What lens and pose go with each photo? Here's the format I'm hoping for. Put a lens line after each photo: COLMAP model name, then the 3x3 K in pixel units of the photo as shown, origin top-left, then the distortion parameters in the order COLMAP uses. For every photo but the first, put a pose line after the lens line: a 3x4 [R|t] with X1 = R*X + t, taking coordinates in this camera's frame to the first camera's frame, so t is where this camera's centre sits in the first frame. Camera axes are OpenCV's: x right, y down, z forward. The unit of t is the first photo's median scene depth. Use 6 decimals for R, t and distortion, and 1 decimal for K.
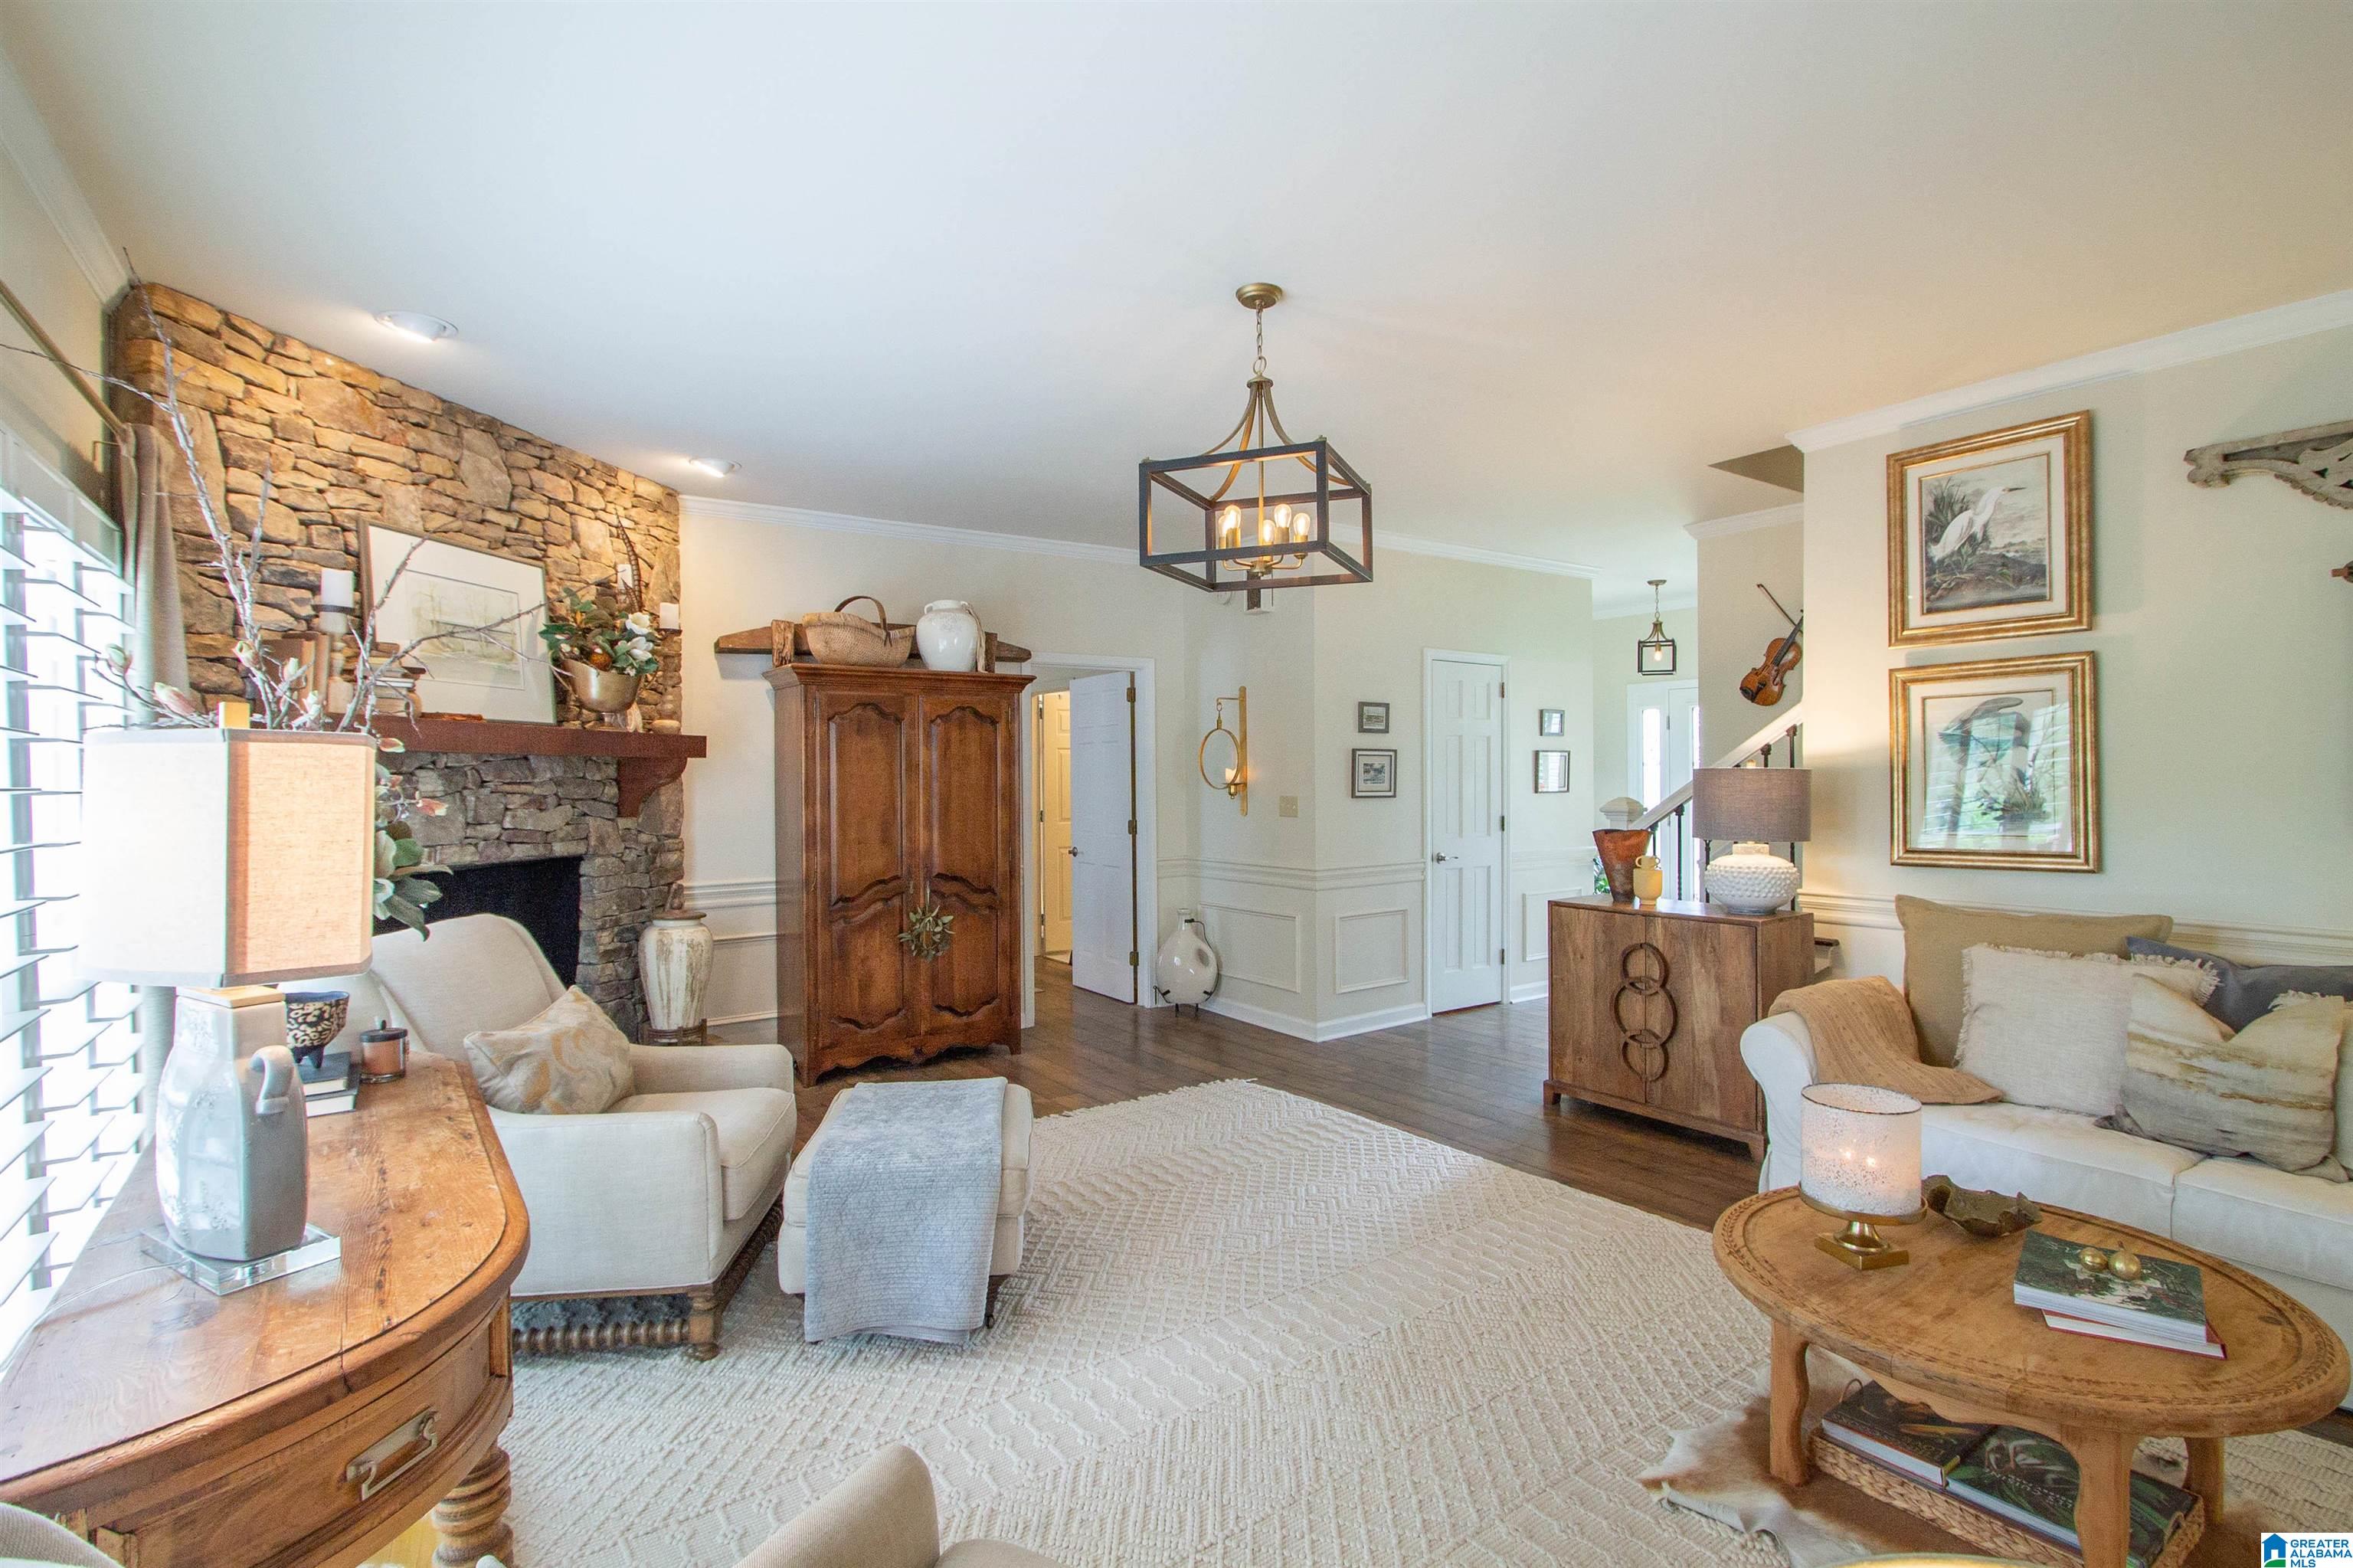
lens RADIAL K [[1118.7, 0, 1176.5], [0, 1118.7, 784.0], [0, 0, 1]] dist [-0.021782, 0.000413]
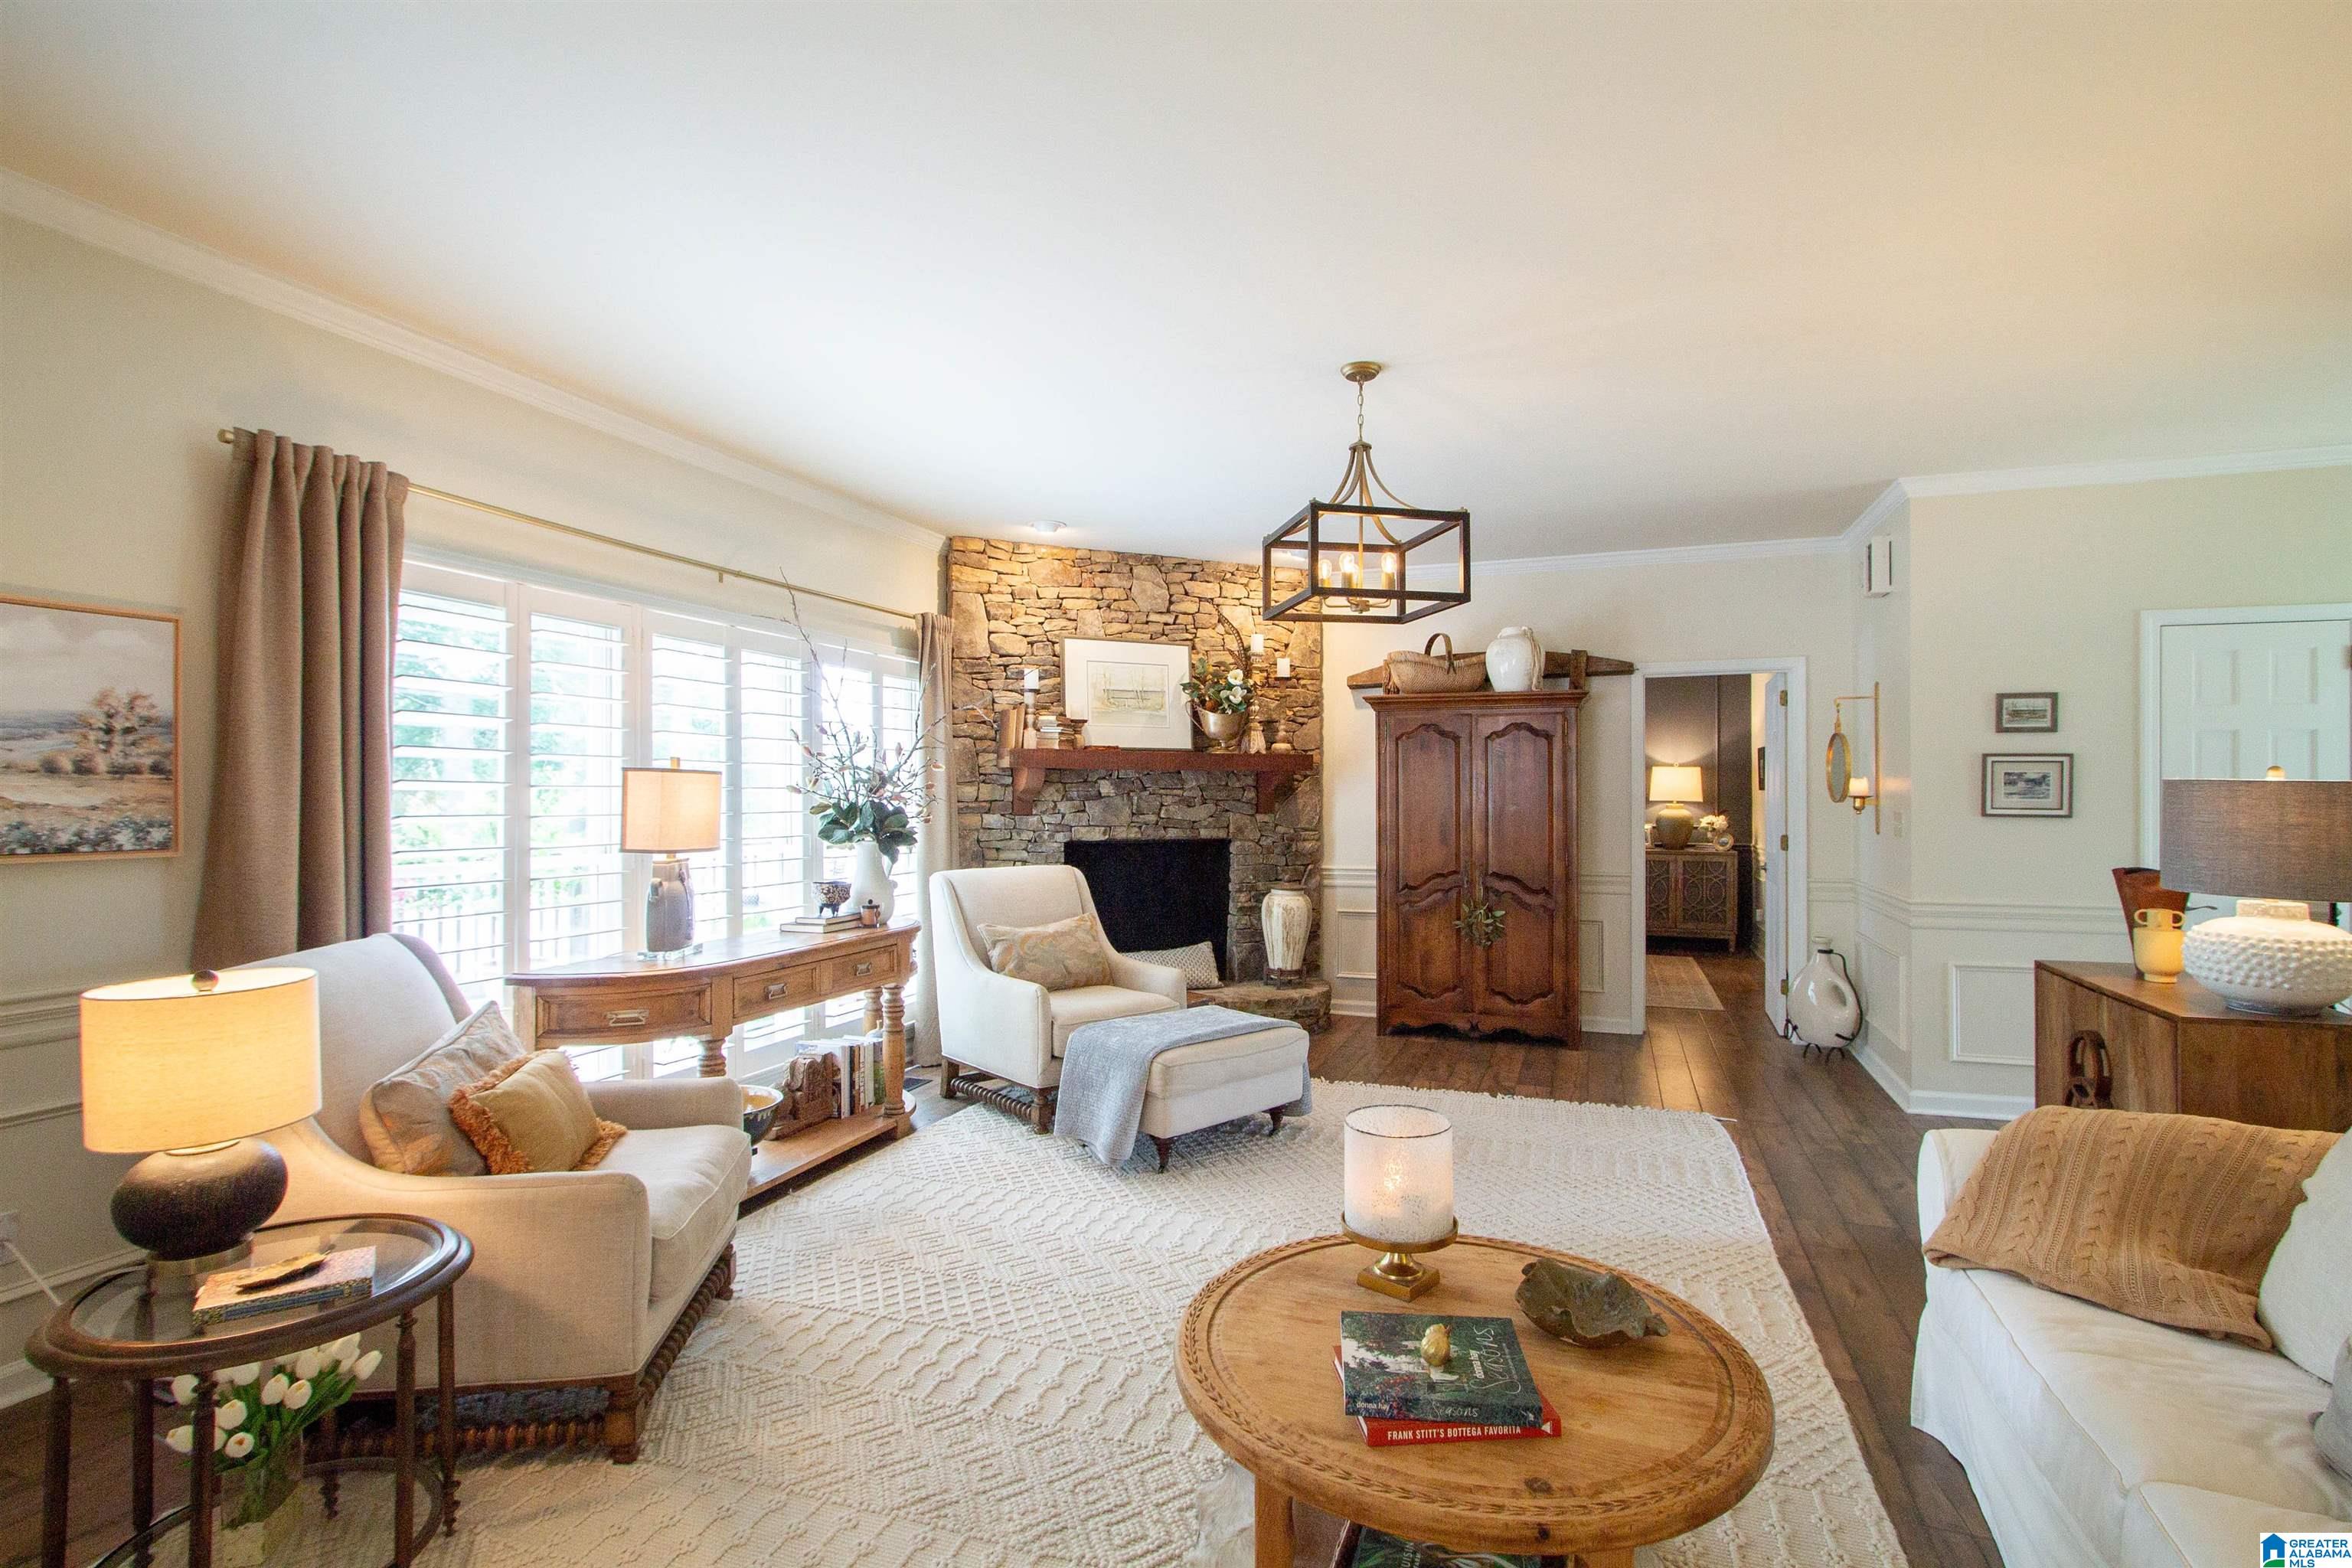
lens RADIAL K [[1103.5, 0, 1188.1], [0, 1103.5, 784.8], [0, 0, 1]] dist [-0.019810, 0.000256]
pose [[0.566892, 0.004989, -0.823777, 0.656319], [-0.010594, 0.999943, -0.001235, -0.004042], [0.823724, 0.009427, 0.566913, 0.148707]]
